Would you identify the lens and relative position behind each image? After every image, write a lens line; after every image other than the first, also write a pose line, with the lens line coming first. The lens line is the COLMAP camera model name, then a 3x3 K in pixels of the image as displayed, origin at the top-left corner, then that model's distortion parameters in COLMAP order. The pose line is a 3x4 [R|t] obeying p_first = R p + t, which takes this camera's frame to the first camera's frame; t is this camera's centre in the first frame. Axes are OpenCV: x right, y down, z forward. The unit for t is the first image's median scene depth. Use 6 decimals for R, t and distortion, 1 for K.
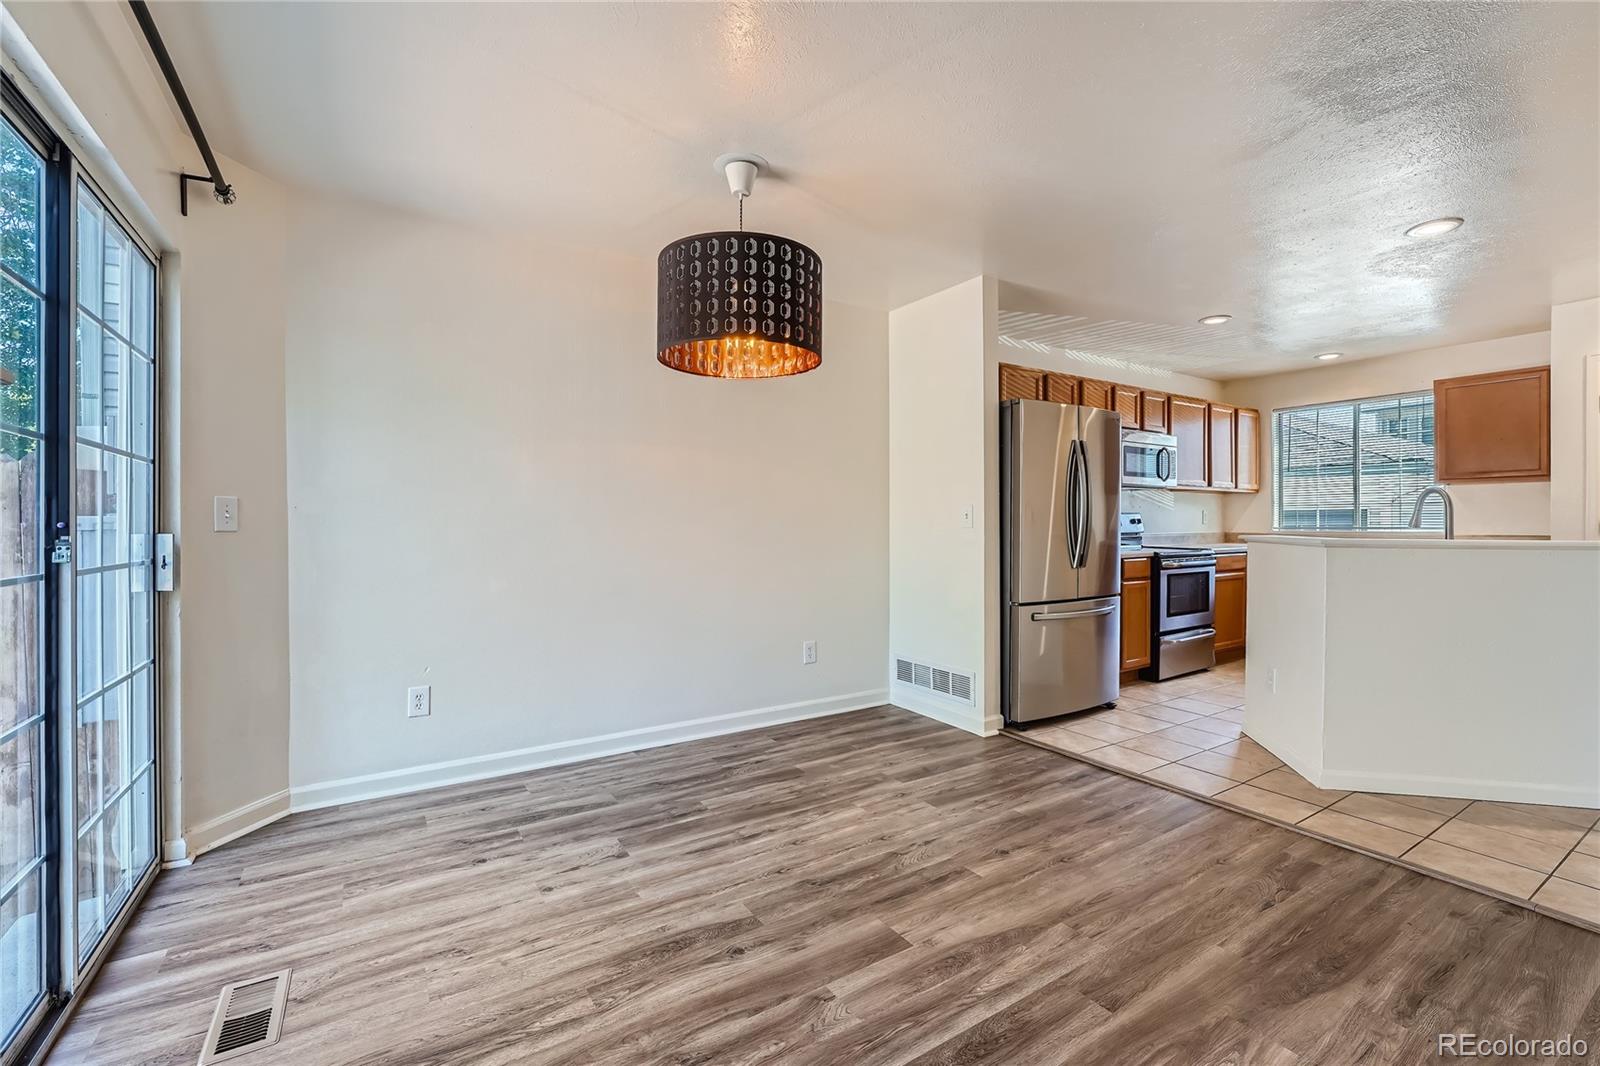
lens RADIAL K [[683.1, 0, 791.9], [0, 683.1, 523.1], [0, 0, 1]] dist [-0.021580, 0.004160]
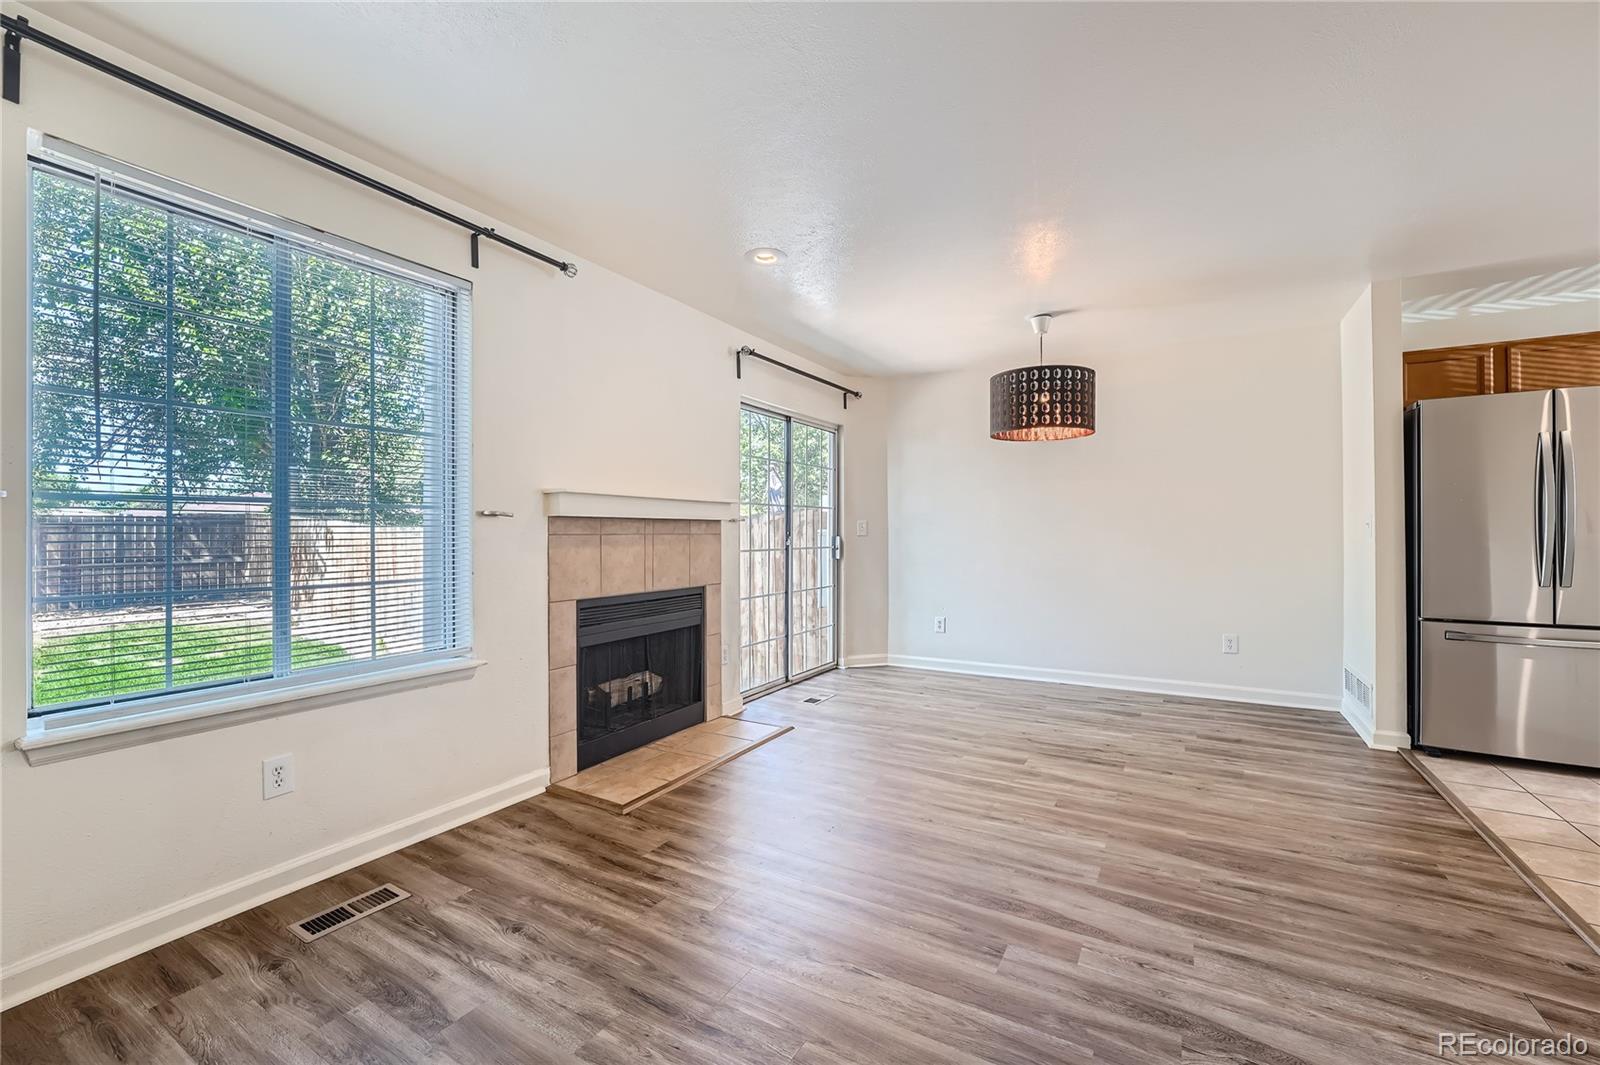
lens RADIAL K [[661.1, 0, 798.9], [0, 661.1, 520.3], [0, 0, 1]] dist [-0.019583, 0.003480]
pose [[0.462611, -0.016562, -0.886407, 0.913111], [0.000710, 0.999832, -0.018311, -0.000165], [0.886561, 0.007841, 0.462545, -0.219643]]
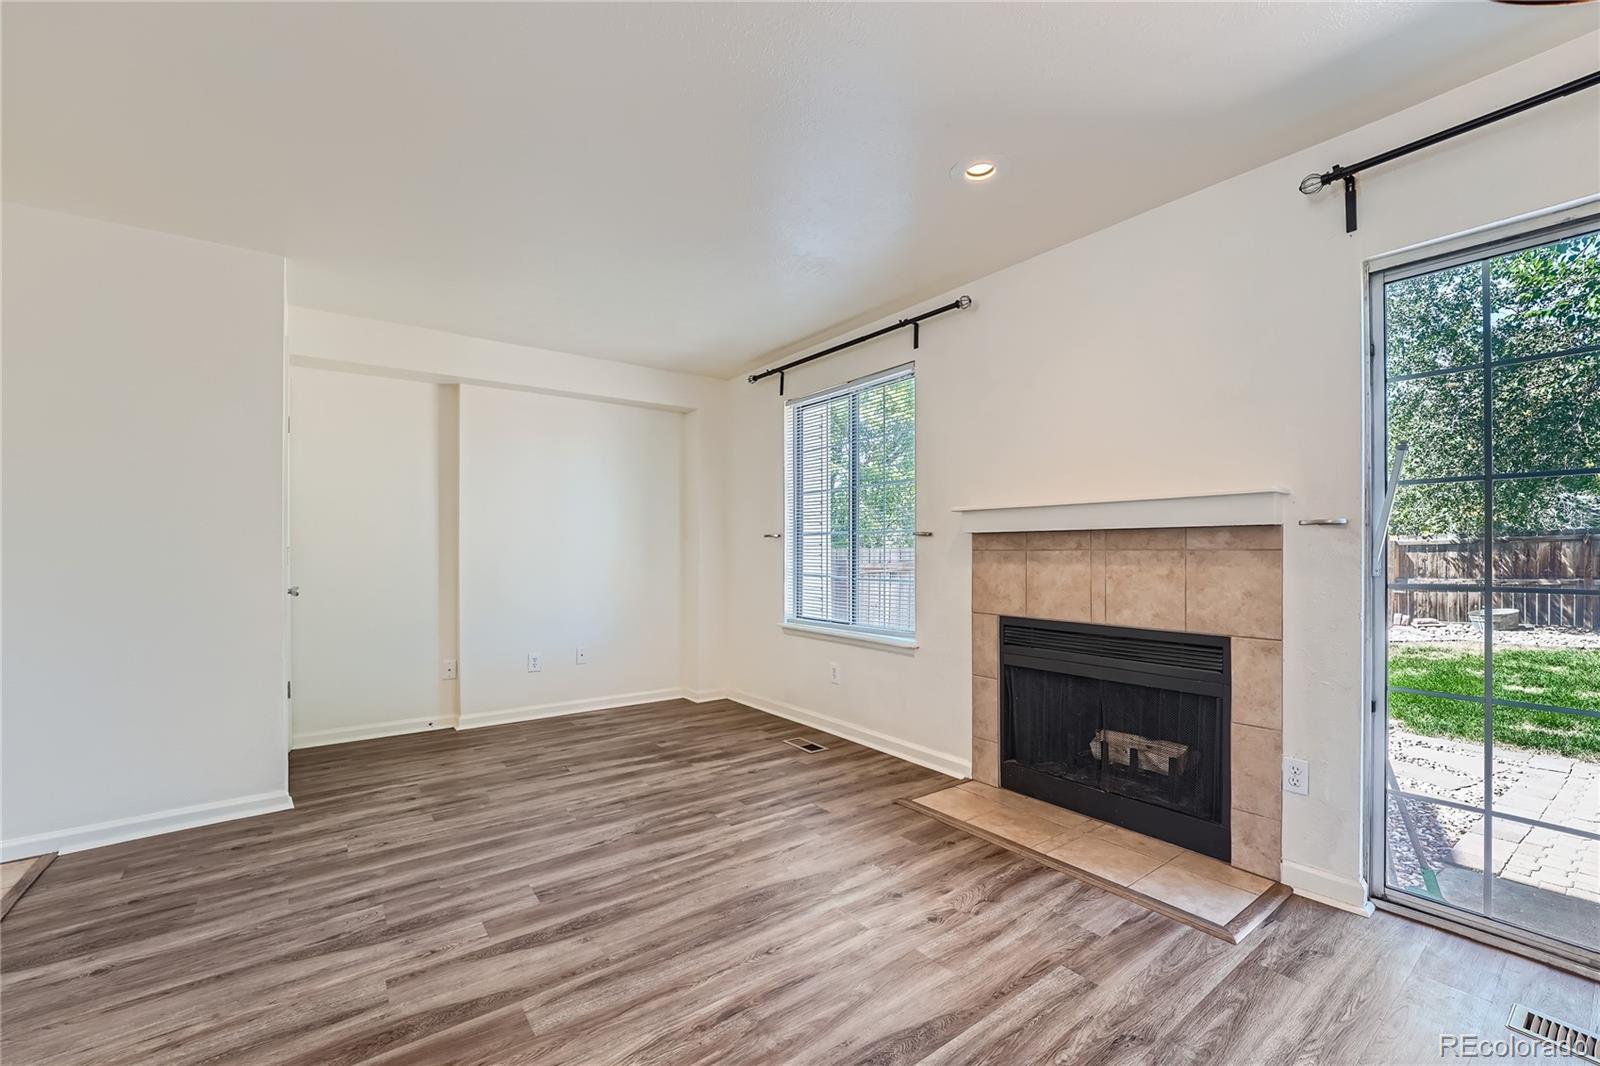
lens RADIAL K [[661.1, 0, 785.7], [0, 661.1, 548.1], [0, 0, 1]] dist [-0.019583, 0.003480]
pose [[-0.997954, 0.004074, -0.063803, 0.227244], [0.004215, 0.999989, -0.002082, 0.000221], [0.063794, -0.002347, -0.997960, 0.979713]]
